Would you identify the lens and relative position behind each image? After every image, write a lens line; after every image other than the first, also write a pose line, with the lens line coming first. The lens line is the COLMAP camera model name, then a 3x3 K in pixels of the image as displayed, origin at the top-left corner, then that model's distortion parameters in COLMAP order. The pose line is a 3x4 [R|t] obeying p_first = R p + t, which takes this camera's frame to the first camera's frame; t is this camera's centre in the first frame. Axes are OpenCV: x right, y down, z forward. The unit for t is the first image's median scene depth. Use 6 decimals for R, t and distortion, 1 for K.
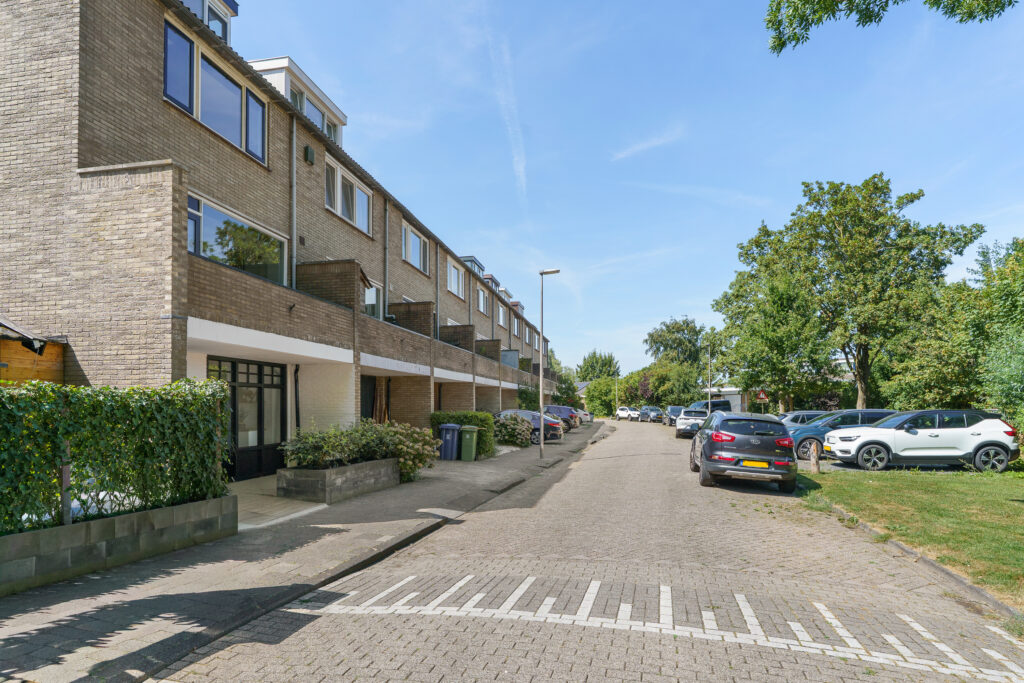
lens RADIAL K [[559.8, 0, 513.6], [0, 559.8, 397.7], [0, 0, 1]] dist [0.000316, 0.000352]
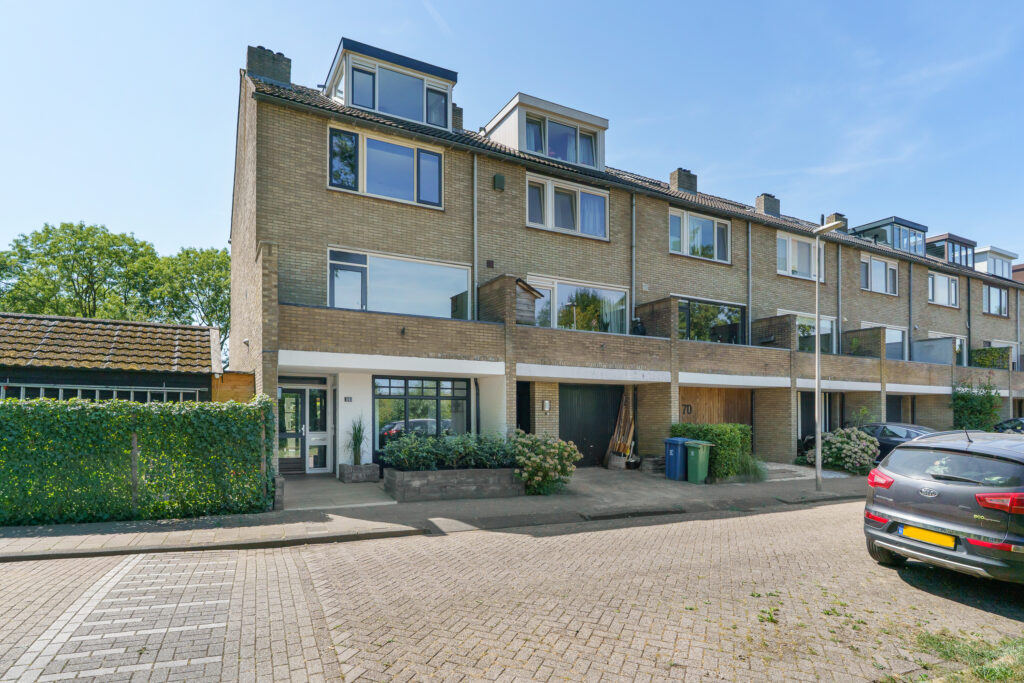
lens RADIAL K [[567.4, 0, 509.9], [0, 567.4, 418.3], [0, 0, 1]] dist [-0.004000, -0.000140]
pose [[0.629808, 0.012172, -0.776656, 0.559097], [0.003623, 0.999820, 0.018607, 0.000000], [0.776743, -0.014533, 0.629650, 0.360184]]
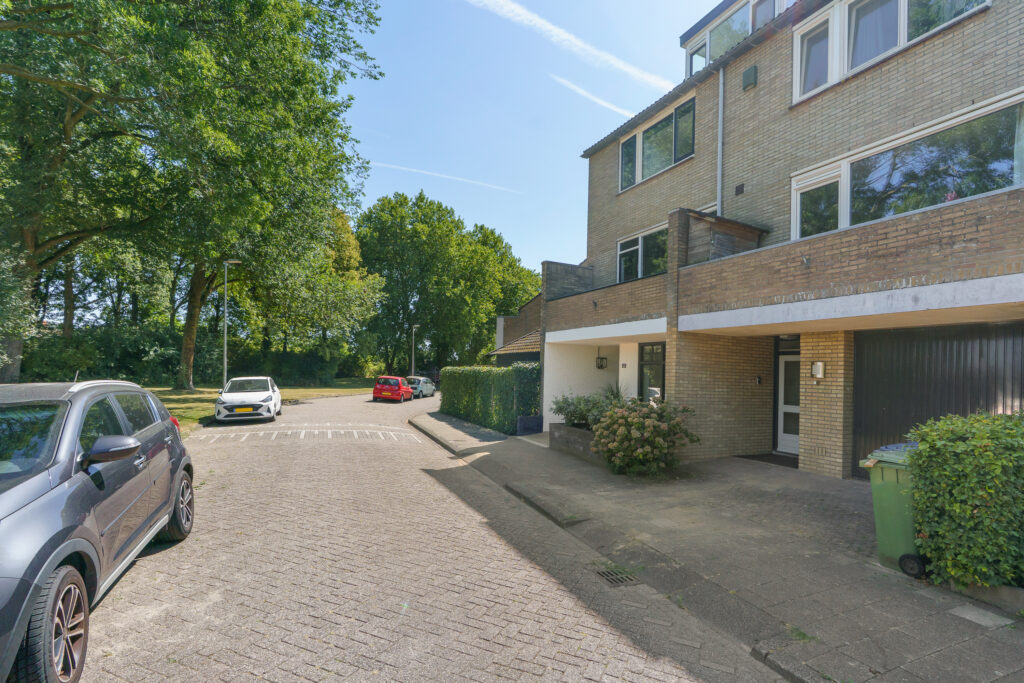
lens RADIAL K [[493.8, 0, 513.3], [0, 493.8, 375.9], [0, 0, 1]] dist [-0.000380, -0.000160]
pose [[-0.810857, -0.021387, -0.584853, 0.370617], [-0.022446, 0.999733, -0.005438, 0.017426], [0.584813, 0.008718, -0.811121, 1.549330]]
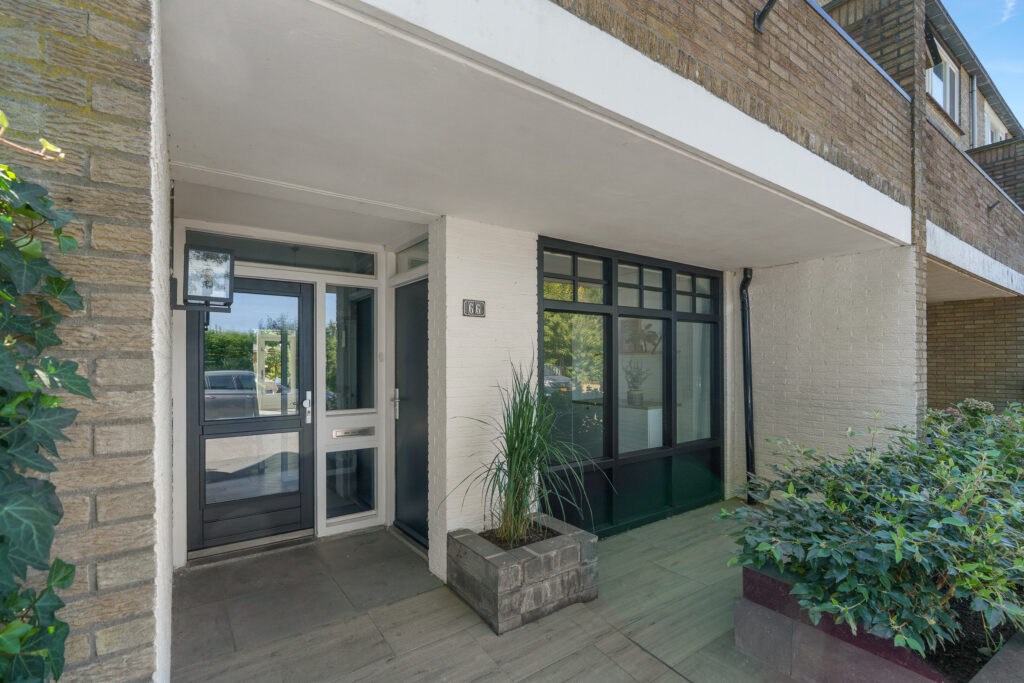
lens RADIAL K [[471.6, 0, 514.5], [0, 471.6, 353.2], [0, 0, 1]] dist [-0.000291, -0.000124]
pose [[0.724957, -0.003782, -0.688784, -0.273647], [0.005957, 0.999982, 0.000779, 0.008044], [0.688768, -0.004667, 0.724967, 0.624125]]
